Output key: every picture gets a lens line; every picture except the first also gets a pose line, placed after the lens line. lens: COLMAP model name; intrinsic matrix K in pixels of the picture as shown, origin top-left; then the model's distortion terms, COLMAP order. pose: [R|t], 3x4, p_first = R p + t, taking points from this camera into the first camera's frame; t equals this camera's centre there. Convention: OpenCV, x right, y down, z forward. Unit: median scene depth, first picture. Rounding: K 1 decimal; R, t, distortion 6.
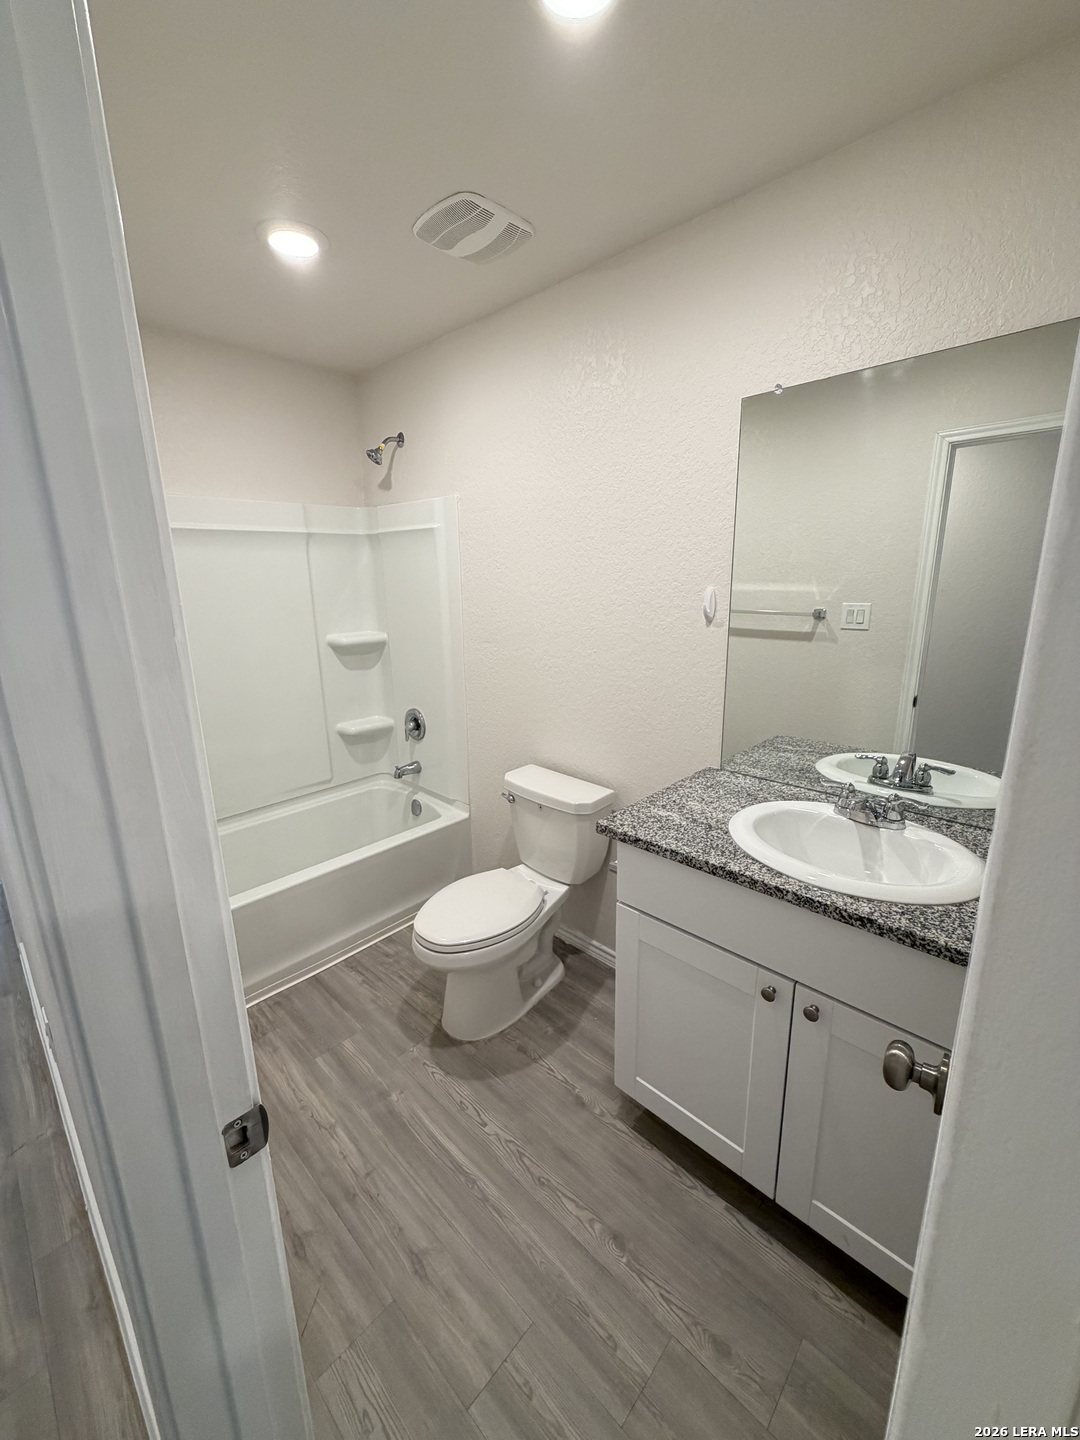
lens RADIAL K [[573.4, 0, 543.9], [0, 573.4, 726.8], [0, 0, 1]] dist [0.000700, -0.000144]
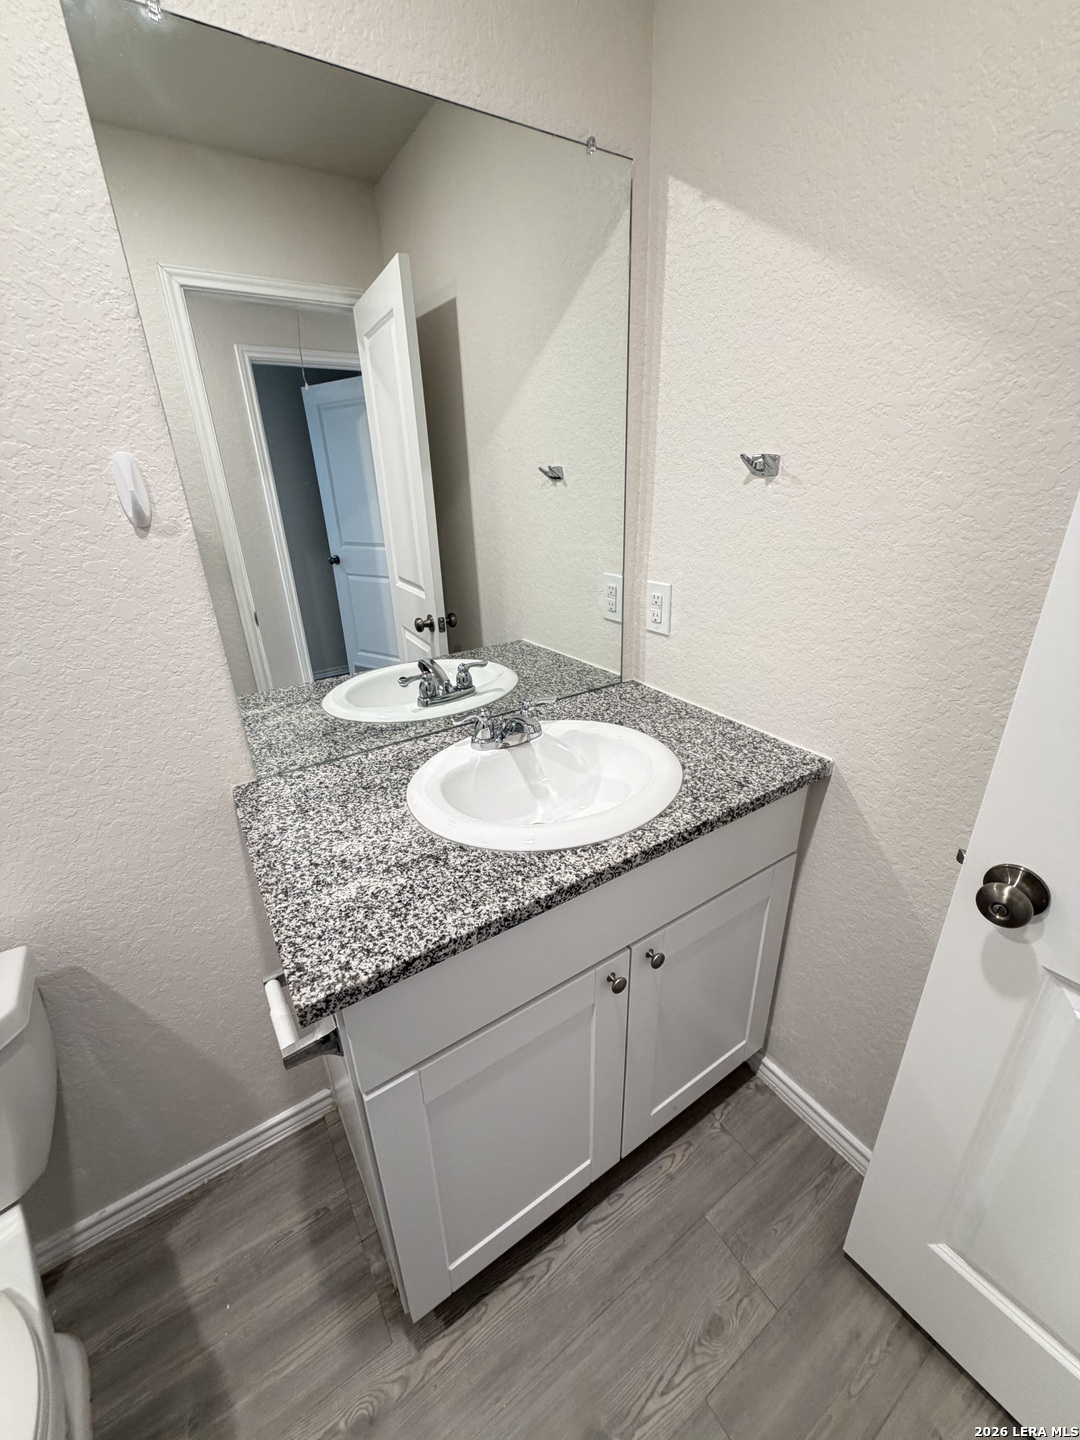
lens RADIAL K [[573.4, 0, 544.1], [0, 573.4, 717.8], [0, 0, 1]] dist [0.000700, -0.000144]
pose [[0.232701, -0.372510, 0.898380, -0.160308], [0.266904, 0.912732, 0.309327, -0.108536], [-0.935207, 0.167801, 0.311818, 0.636858]]
